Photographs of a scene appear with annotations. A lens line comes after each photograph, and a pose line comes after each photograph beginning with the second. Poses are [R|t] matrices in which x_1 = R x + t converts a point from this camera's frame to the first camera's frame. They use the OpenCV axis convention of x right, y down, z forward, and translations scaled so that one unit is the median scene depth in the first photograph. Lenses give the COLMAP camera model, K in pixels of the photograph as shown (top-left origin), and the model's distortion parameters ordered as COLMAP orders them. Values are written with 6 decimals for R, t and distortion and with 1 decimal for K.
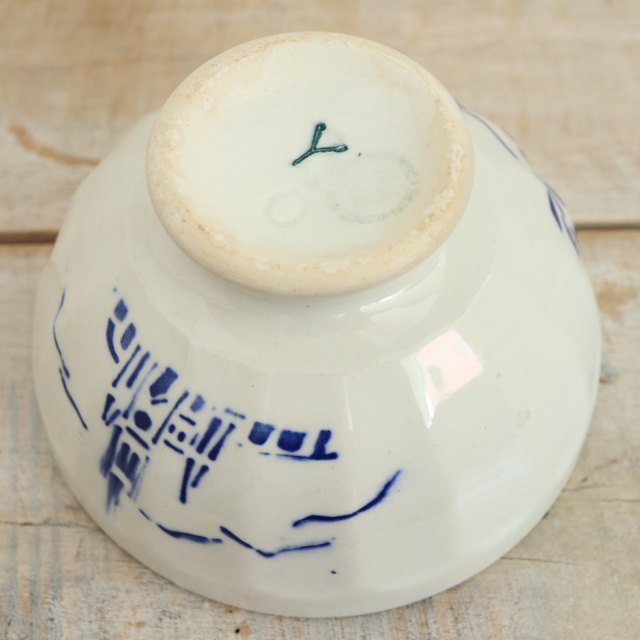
lens RADIAL K [[1185.5, 0, 320.0], [0, 1185.5, 320.0], [0, 0, 1]] dist [0.022662, -0.002520]
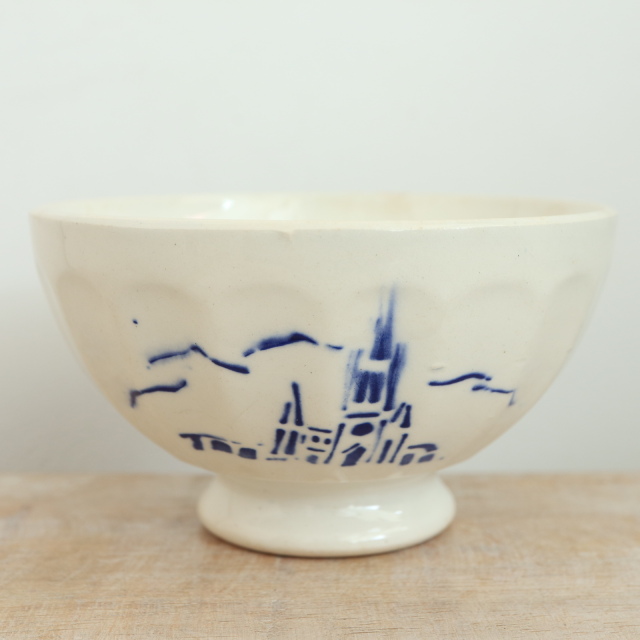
lens RADIAL K [[1185.5, 0, 320.0], [0, 1185.5, 320.0], [0, 0, 1]] dist [0.022662, -0.002520]
pose [[-0.851853, -0.072463, 0.518744, -0.643765], [-0.449131, -0.408517, -0.794604, 0.952643], [0.269495, -0.909870, 0.315451, 0.770142]]
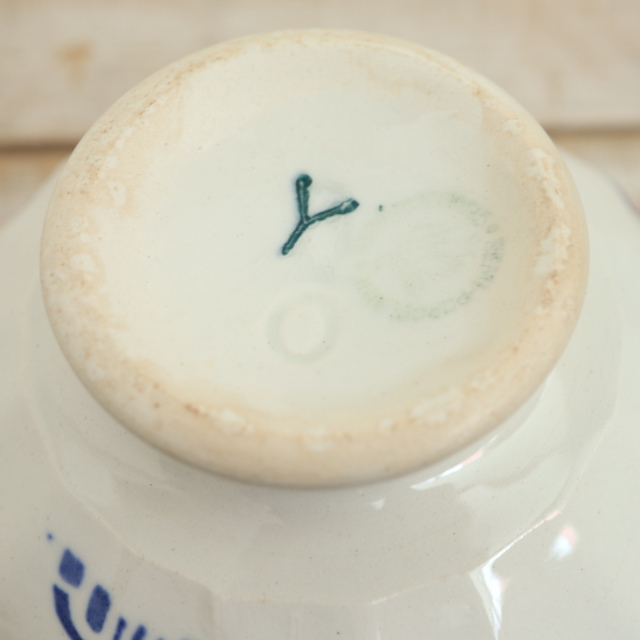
lens RADIAL K [[1185.5, 0, 320.0], [0, 1185.5, 320.0], [0, 0, 1]] dist [0.022662, -0.002520]
pose [[0.944870, -0.284559, 0.162007, -0.114982], [0.286460, 0.958017, 0.012003, -0.101651], [-0.158621, 0.035068, 0.986717, 0.403922]]
